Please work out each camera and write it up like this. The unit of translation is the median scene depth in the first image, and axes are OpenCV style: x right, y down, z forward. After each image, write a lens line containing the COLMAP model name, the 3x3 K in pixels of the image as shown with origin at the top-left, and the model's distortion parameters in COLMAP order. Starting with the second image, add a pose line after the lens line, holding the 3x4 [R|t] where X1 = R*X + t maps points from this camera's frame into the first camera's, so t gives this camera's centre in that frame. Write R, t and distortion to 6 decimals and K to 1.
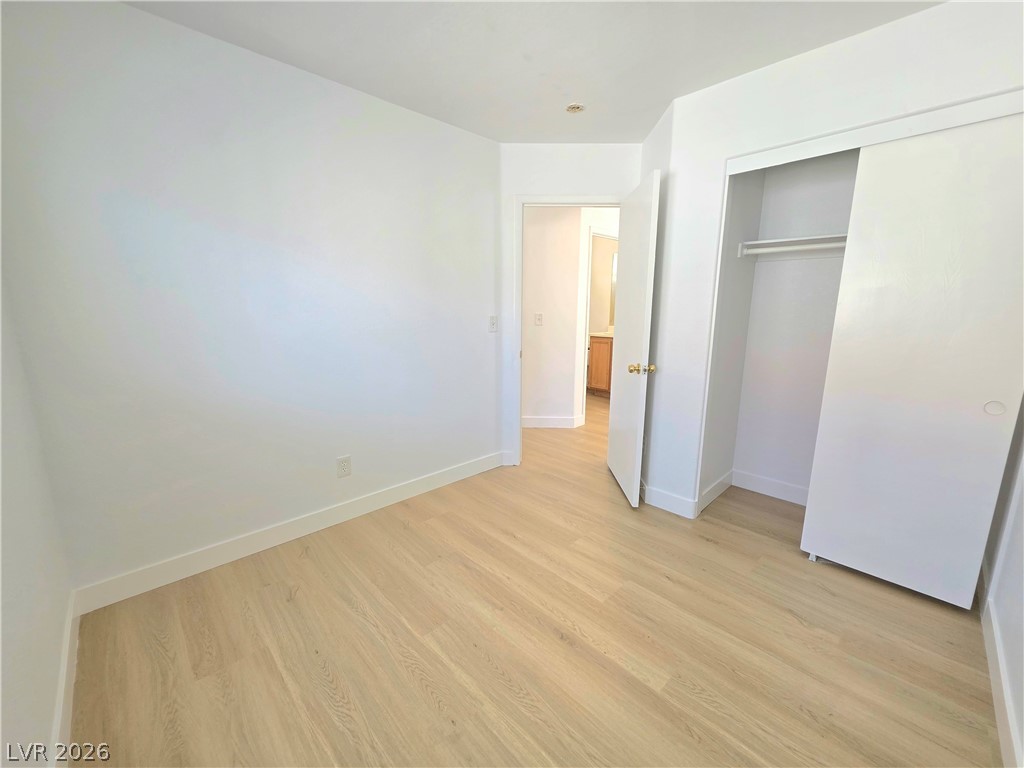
lens RADIAL K [[410.3, 0, 512.6], [0, 410.3, 383.6], [0, 0, 1]] dist [0.003709, -0.000174]
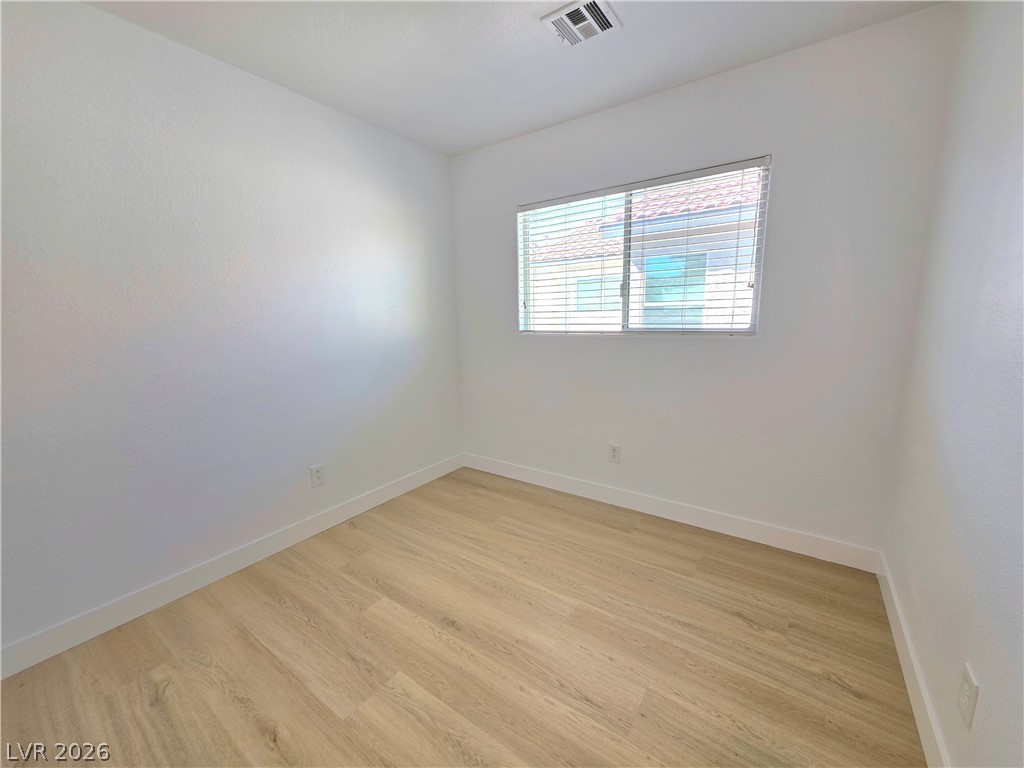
lens RADIAL K [[410.3, 0, 511.8], [0, 410.3, 384.5], [0, 0, 1]] dist [0.003709, -0.000174]
pose [[-0.983180, 0.044662, -0.177095, 0.127179], [-0.019769, 0.937920, 0.346289, -0.312073], [0.181567, 0.343965, -0.921261, 1.720540]]
